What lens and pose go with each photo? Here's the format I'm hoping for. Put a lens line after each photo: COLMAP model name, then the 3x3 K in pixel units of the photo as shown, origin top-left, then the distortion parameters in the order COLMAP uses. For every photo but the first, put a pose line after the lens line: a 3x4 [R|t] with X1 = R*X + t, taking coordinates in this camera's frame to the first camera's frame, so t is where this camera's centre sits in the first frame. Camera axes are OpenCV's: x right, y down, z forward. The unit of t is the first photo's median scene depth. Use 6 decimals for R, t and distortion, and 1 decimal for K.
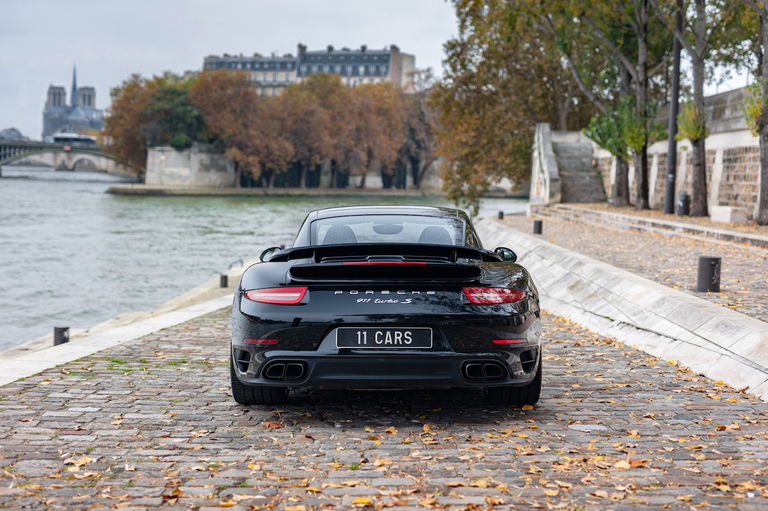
lens RADIAL K [[1087.3, 0, 394.8], [0, 1087.3, 239.3], [0, 0, 1]] dist [0.003118, 0.015653]
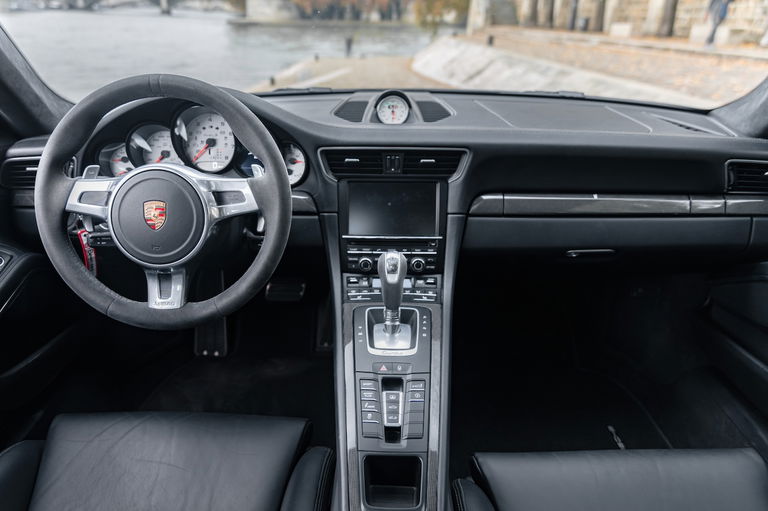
lens RADIAL K [[528.1, 0, 384.0], [0, 528.1, 255.5], [0, 0, 1]] dist [0.008351, 0.003149]
pose [[0.999987, -0.002744, -0.004268, -0.003630], [0.004099, 0.932676, 0.360691, -0.000207], [0.002991, -0.360704, 0.932676, 0.103849]]
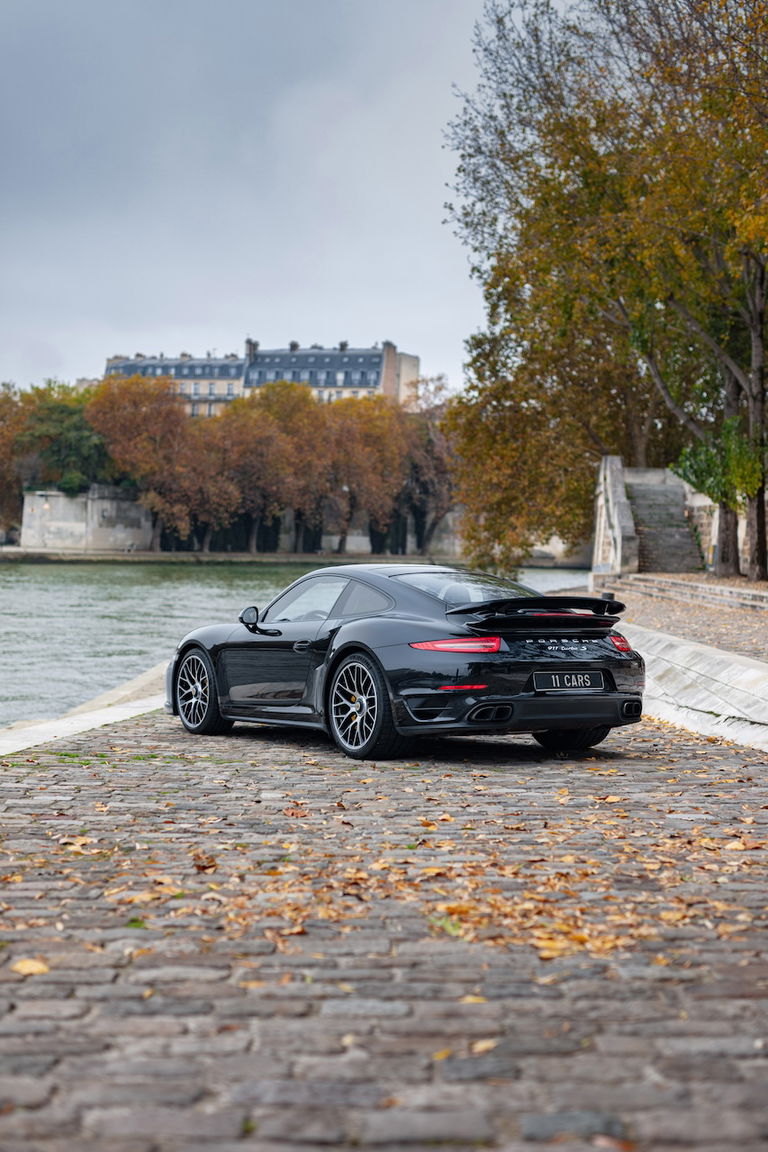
lens RADIAL K [[1630.9, 0, 384.0], [0, 1630.9, 576.0], [0, 0, 1]] dist [0.003118, 0.015653]
pose [[0.999994, 0.002819, -0.001768, -0.003748], [-0.002877, 0.999426, -0.033769, 0.002952], [0.001672, 0.033774, 0.999428, -0.016541]]
